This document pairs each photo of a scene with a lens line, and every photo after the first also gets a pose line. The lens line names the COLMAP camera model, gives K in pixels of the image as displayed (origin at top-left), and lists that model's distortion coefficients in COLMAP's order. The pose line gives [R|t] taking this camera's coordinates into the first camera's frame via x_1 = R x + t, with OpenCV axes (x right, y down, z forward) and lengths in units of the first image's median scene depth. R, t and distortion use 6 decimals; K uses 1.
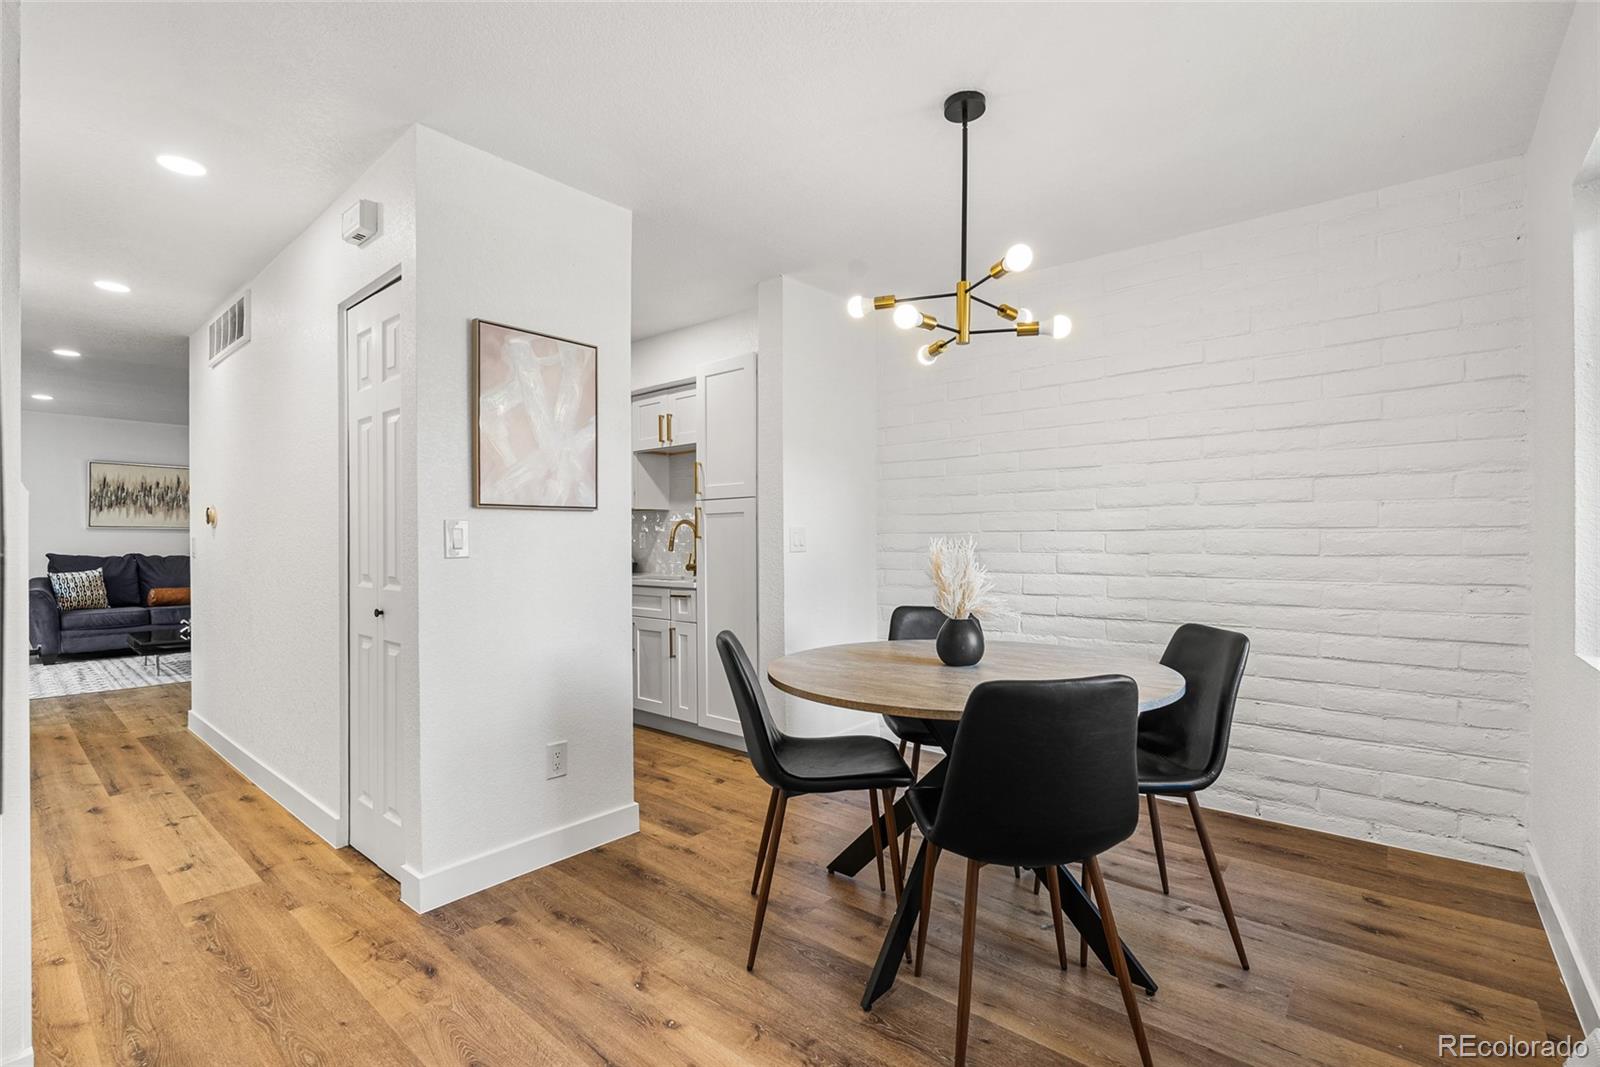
lens RADIAL K [[721.5, 0, 798.9], [0, 721.5, 523.6], [0, 0, 1]] dist [-0.001184, -0.000038]
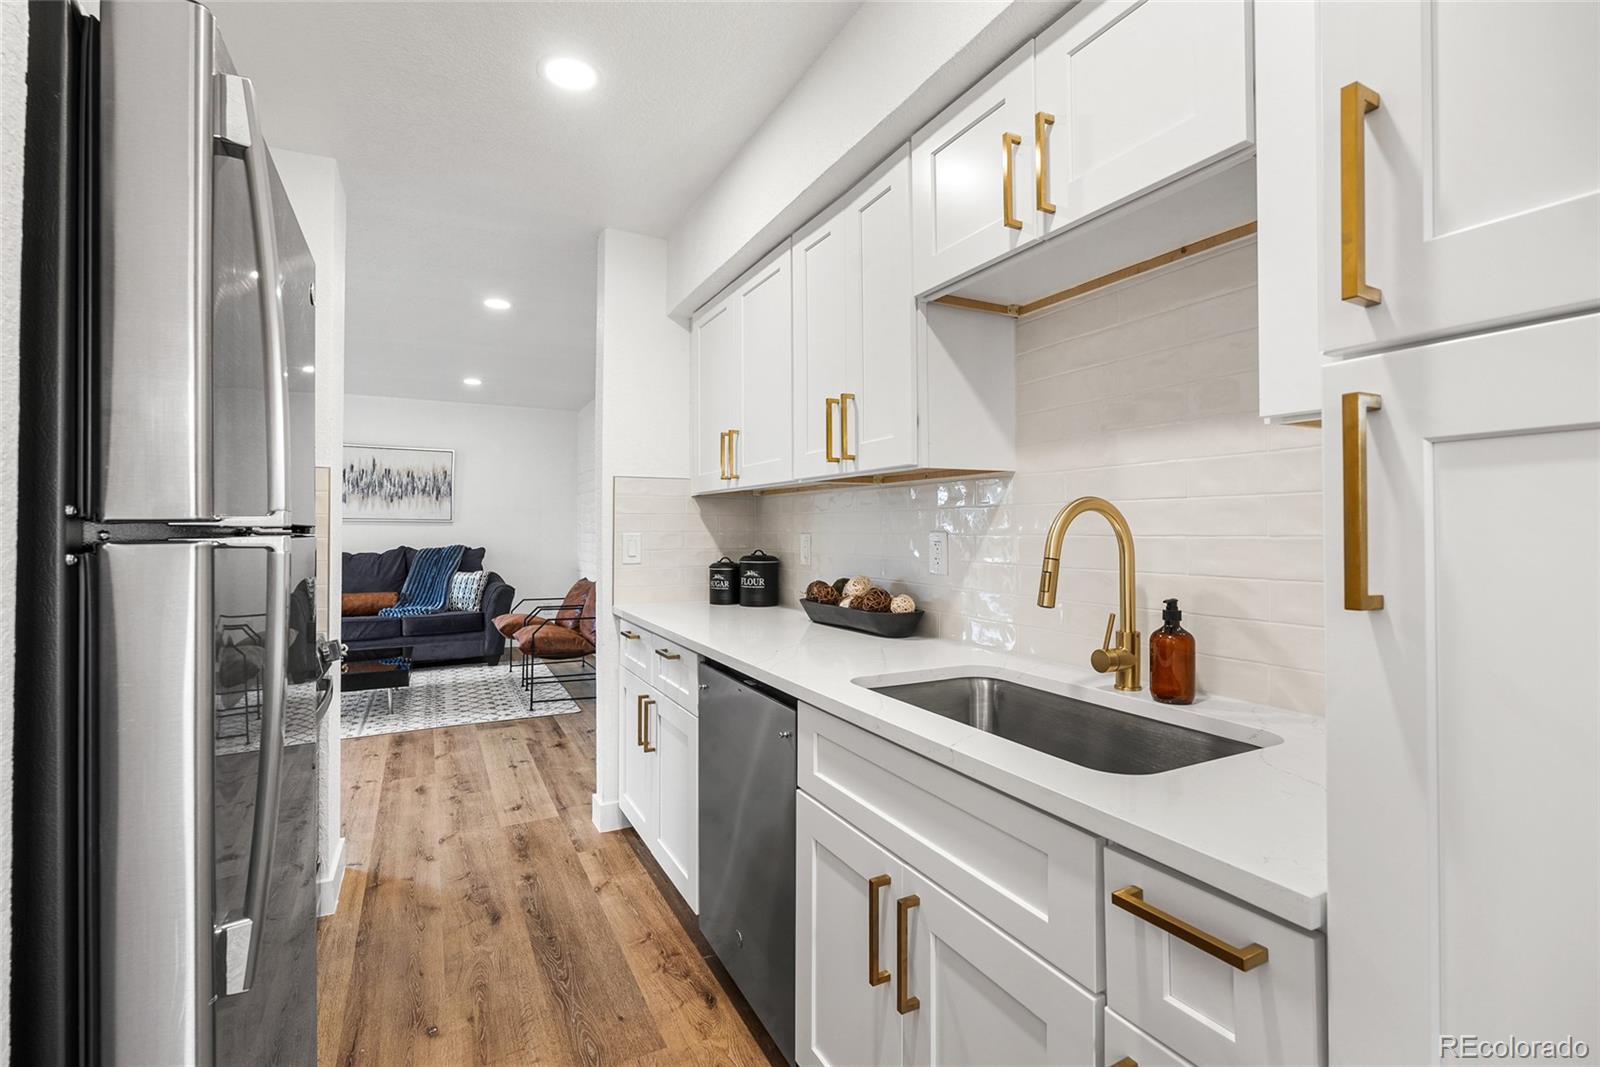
lens RADIAL K [[721.5, 0, 798.9], [0, 721.5, 523.6], [0, 0, 1]] dist [-0.001184, -0.000038]
pose [[0.928152, 0.001784, -0.372197, -0.104354], [0.003489, 0.999903, 0.013493, 0.001472], [0.372185, -0.013822, 0.928056, 0.453738]]
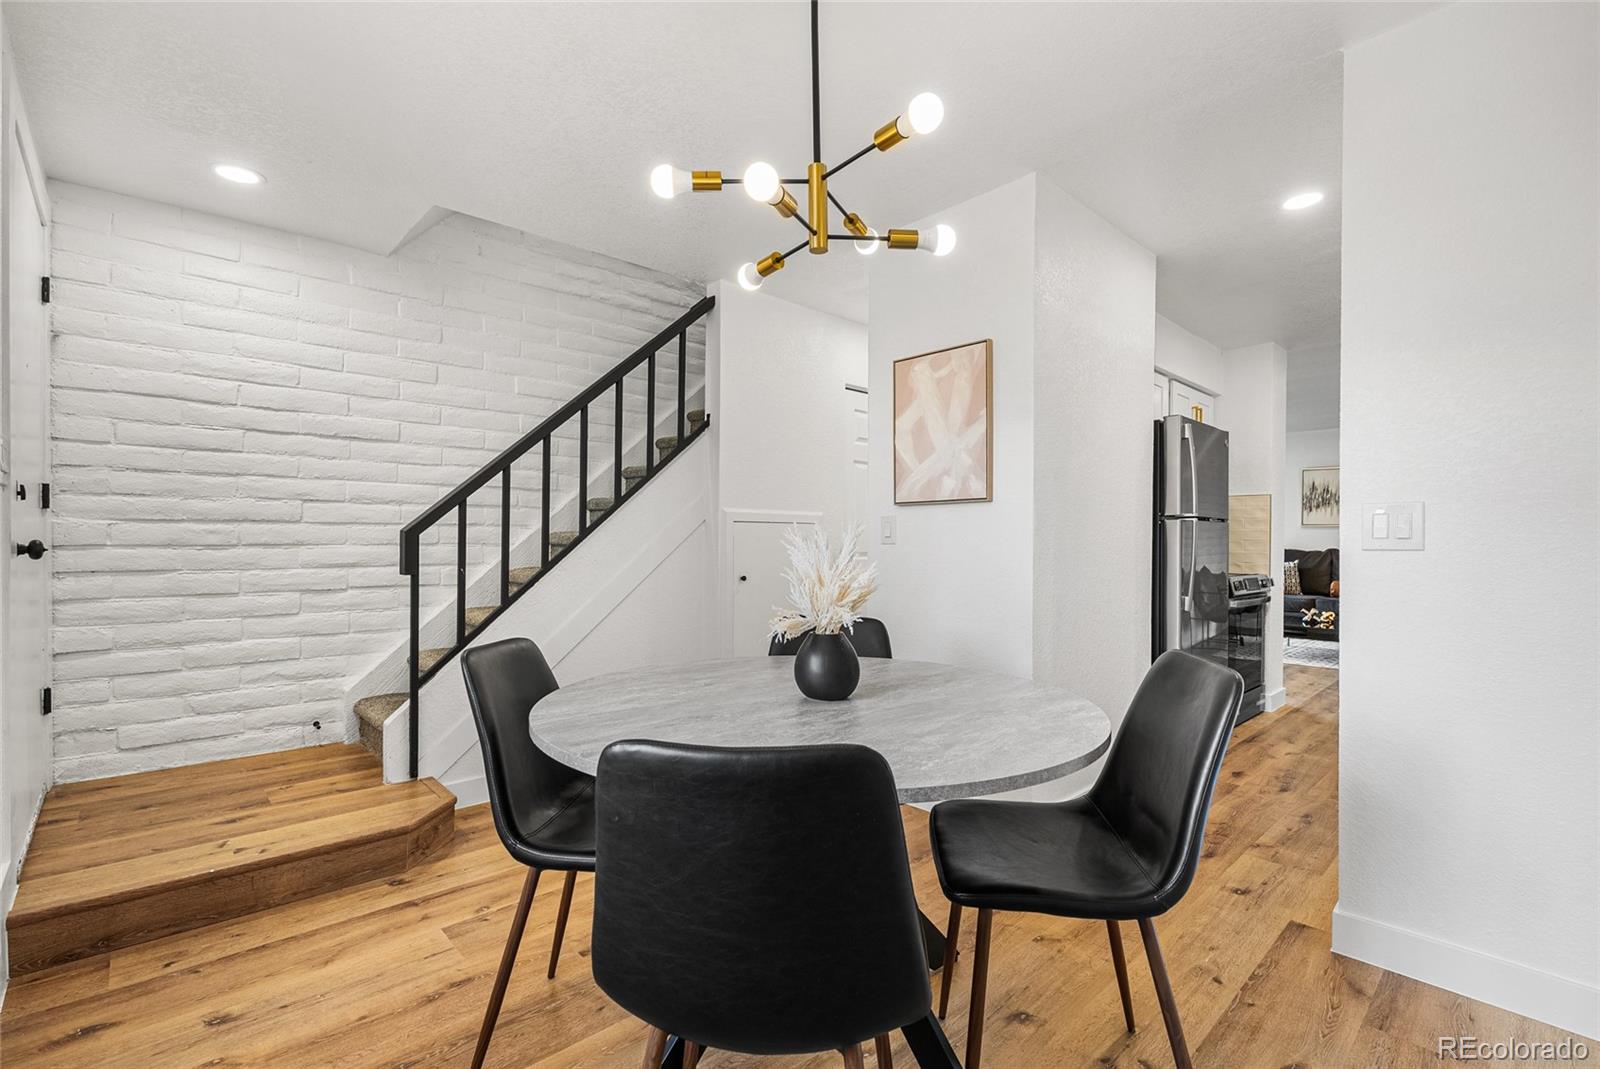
lens RADIAL K [[717.4, 0, 794.3], [0, 717.4, 534.8], [0, 0, 1]] dist [-0.002510, -0.000358]
pose [[-0.113136, -0.000689, -0.993579, 0.283226], [0.016234, 0.999865, -0.002541, 0.010170], [0.993447, -0.016417, -0.113109, 0.318032]]
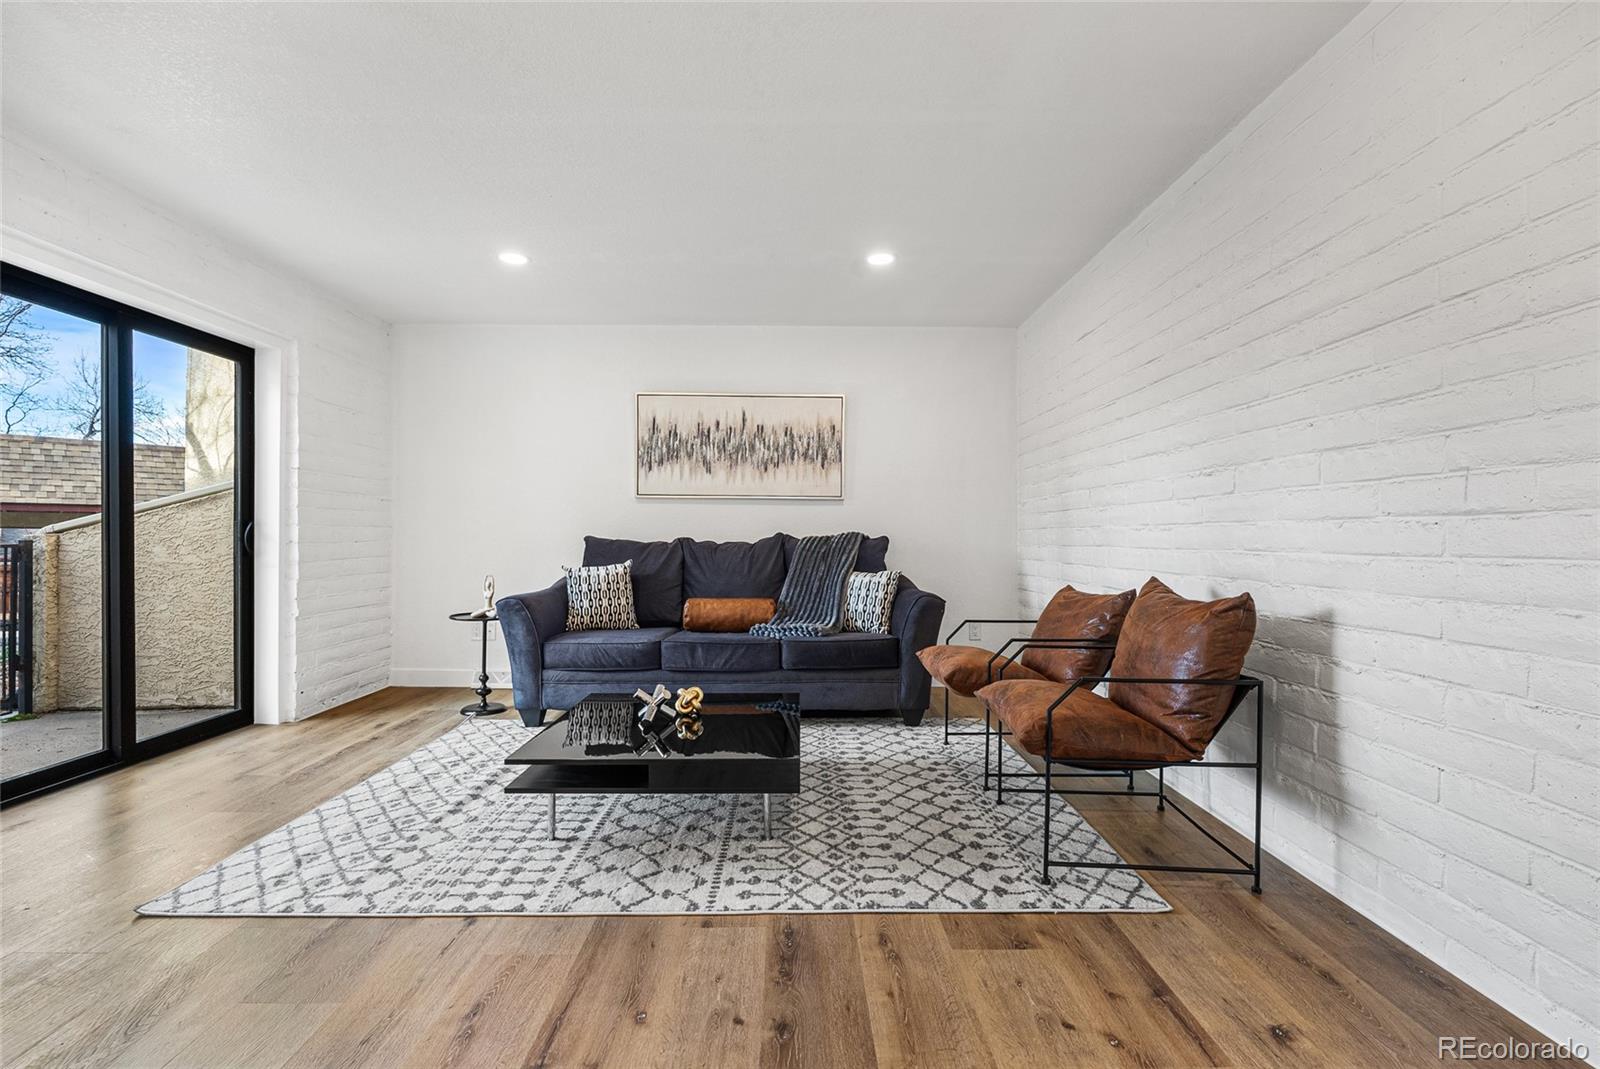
lens RADIAL K [[717.4, 0, 794.3], [0, 717.4, 534.8], [0, 0, 1]] dist [-0.002510, -0.000358]
pose [[0.657712, -0.001705, -0.753268, -0.428553], [0.013975, 0.999853, 0.009940, 0.036333], [0.753140, -0.017064, 0.657639, 0.710431]]
